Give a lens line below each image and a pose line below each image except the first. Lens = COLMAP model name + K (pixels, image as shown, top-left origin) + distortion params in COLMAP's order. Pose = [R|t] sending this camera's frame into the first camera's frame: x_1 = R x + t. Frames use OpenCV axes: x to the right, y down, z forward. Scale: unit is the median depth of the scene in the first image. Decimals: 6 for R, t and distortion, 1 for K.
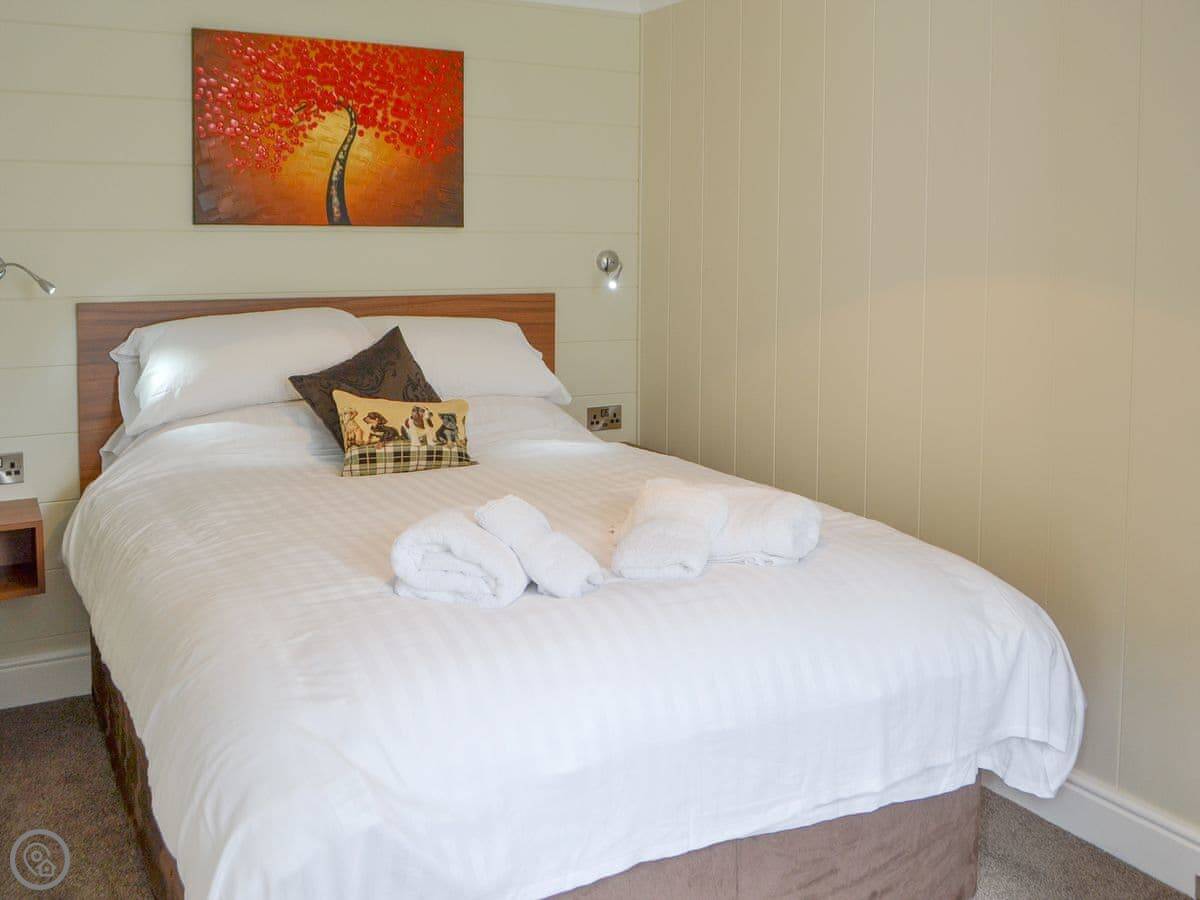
lens RADIAL K [[1089.0, 0, 588.5], [0, 1089.0, 439.4], [0, 0, 1]] dist [-0.021681, 0.000000]
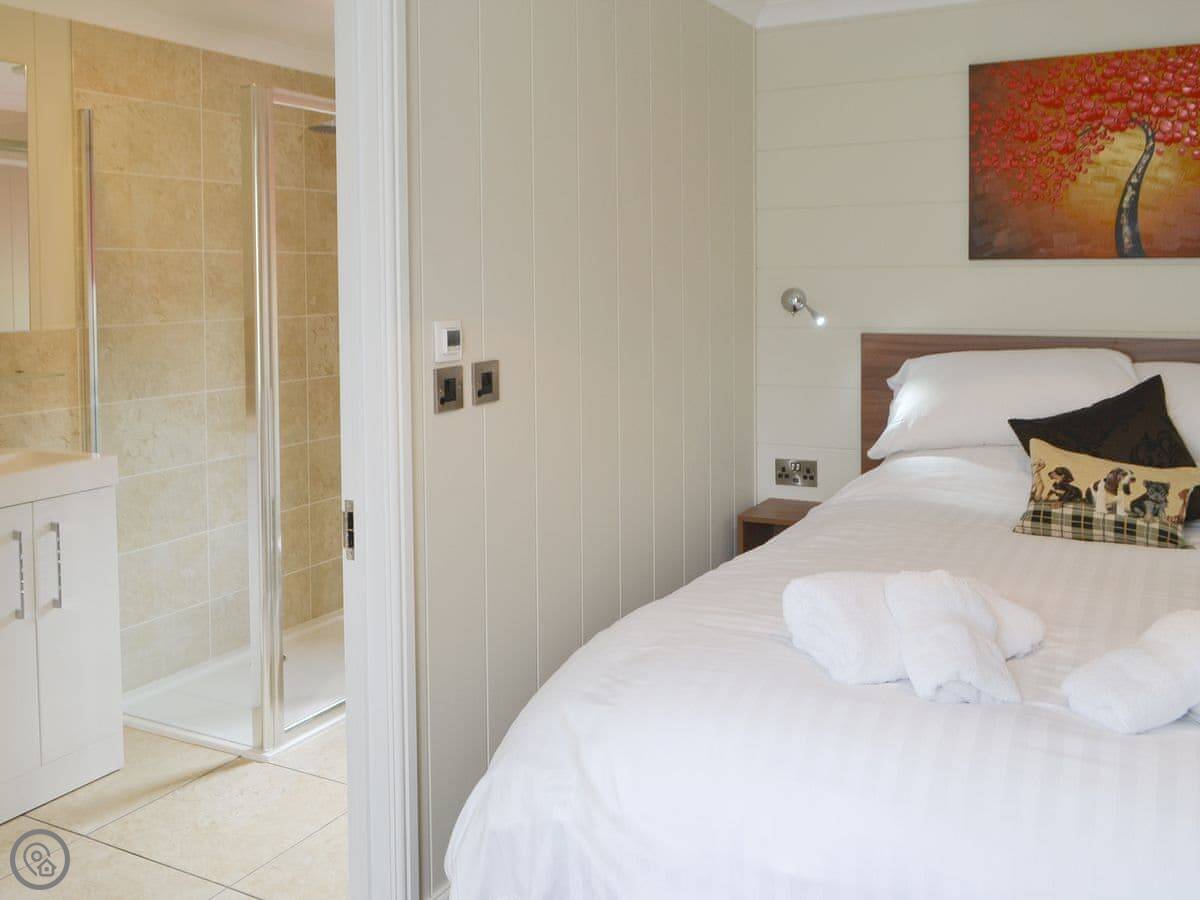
lens RADIAL K [[1089.0, 0, 608.4], [0, 1089.0, 439.0], [0, 0, 1]] dist [-0.021681, 0.000000]
pose [[0.546555, 0.116531, -0.829275, 0.314857], [-0.137042, 0.989367, 0.048706, -0.038064], [0.826134, 0.087025, 0.556713, 0.183248]]
